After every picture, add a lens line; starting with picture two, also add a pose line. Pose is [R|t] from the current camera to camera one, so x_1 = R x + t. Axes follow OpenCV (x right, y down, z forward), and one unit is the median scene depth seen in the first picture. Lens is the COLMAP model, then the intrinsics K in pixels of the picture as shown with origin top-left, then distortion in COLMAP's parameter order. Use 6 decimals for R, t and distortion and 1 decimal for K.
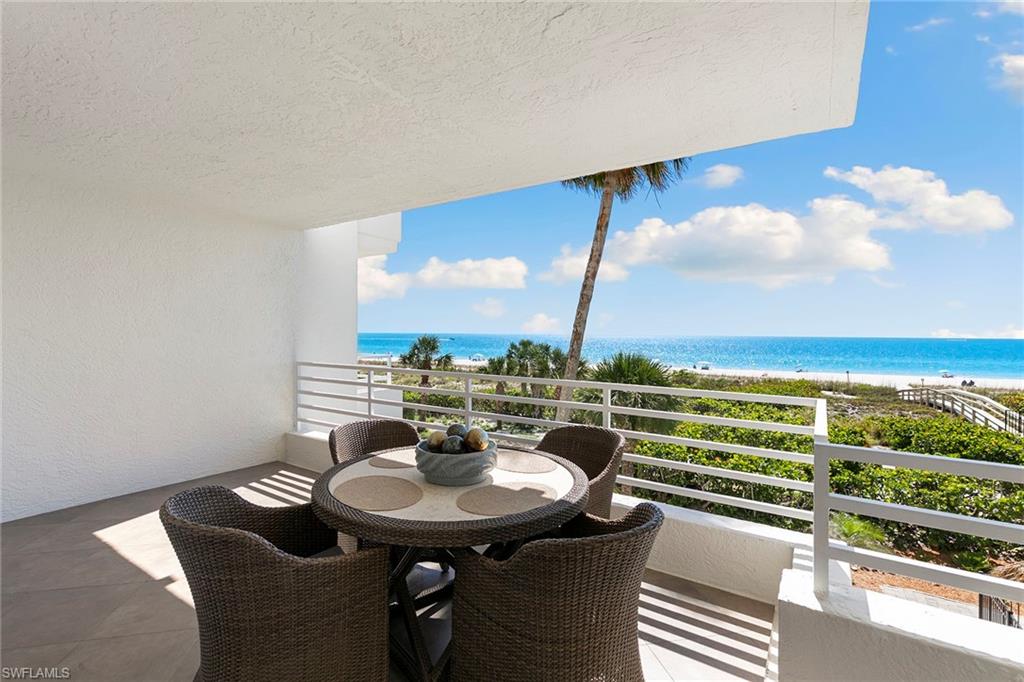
lens RADIAL K [[455.1, 0, 511.0], [0, 455.1, 339.4], [0, 0, 1]] dist [0.005588, 0.000149]
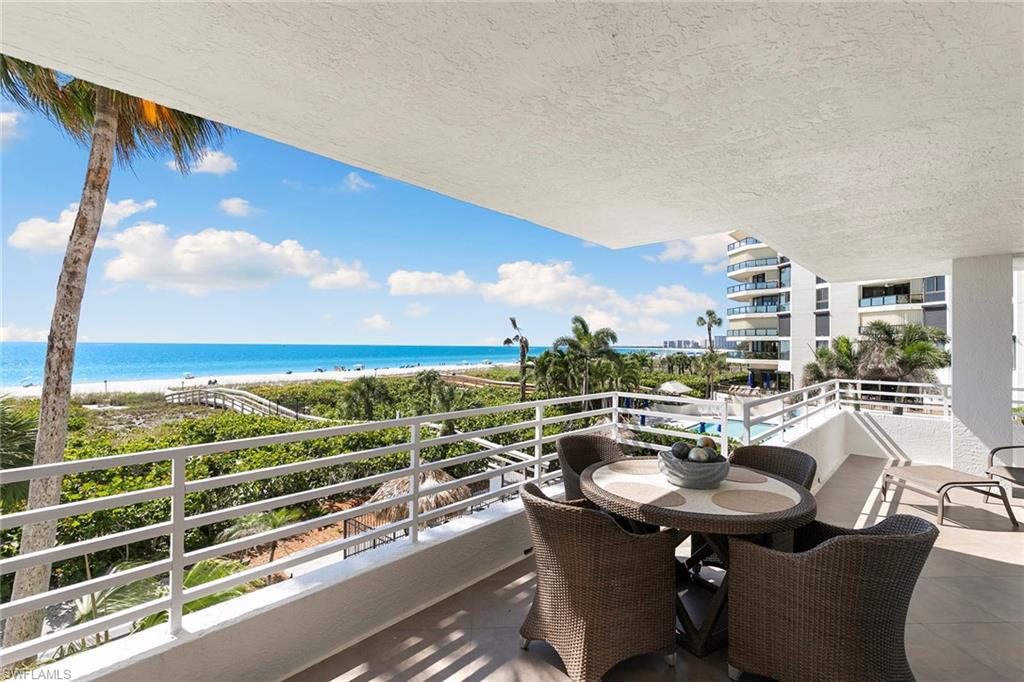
lens RADIAL K [[459.4, 0, 512.9], [0, 459.4, 338.2], [0, 0, 1]] dist [0.006300, -0.000532]
pose [[0.162268, 0.006525, 0.986725, -0.073276], [0.006841, 0.999947, -0.007737, -0.004226], [-0.986723, 0.008006, 0.162214, 0.064357]]
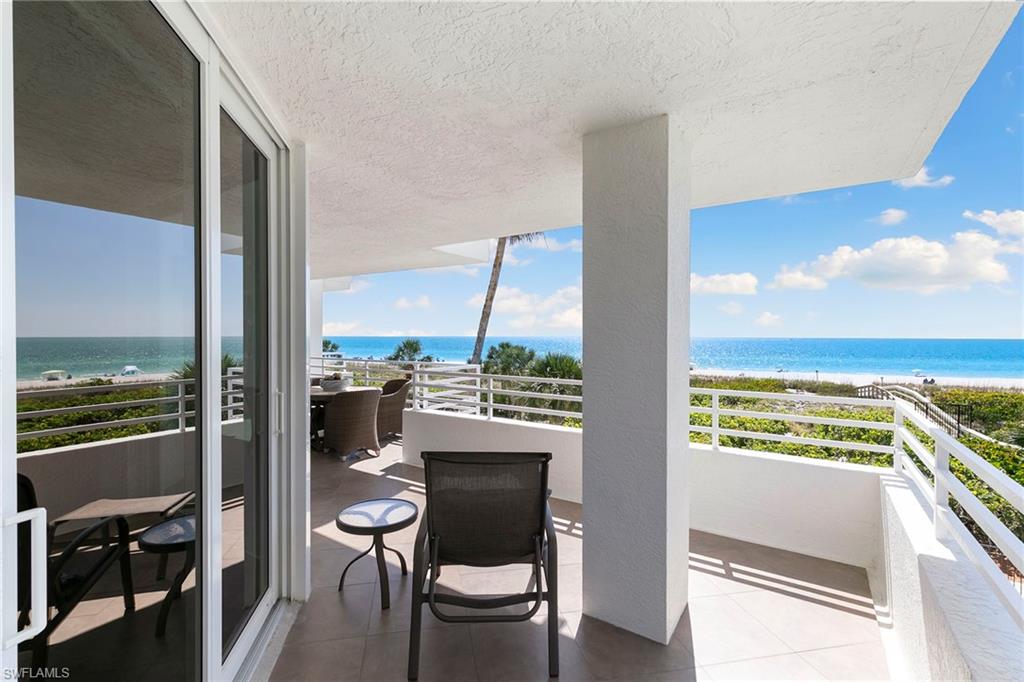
lens RADIAL K [[447.3, 0, 501.5], [0, 447.3, 339.2], [0, 0, 1]] dist [0.000990, 0.000114]
pose [[0.999675, -0.004846, -0.025033, 0.052131], [0.004694, 0.999970, -0.006117, -0.000202], [0.025062, 0.005998, 0.999668, -0.091928]]
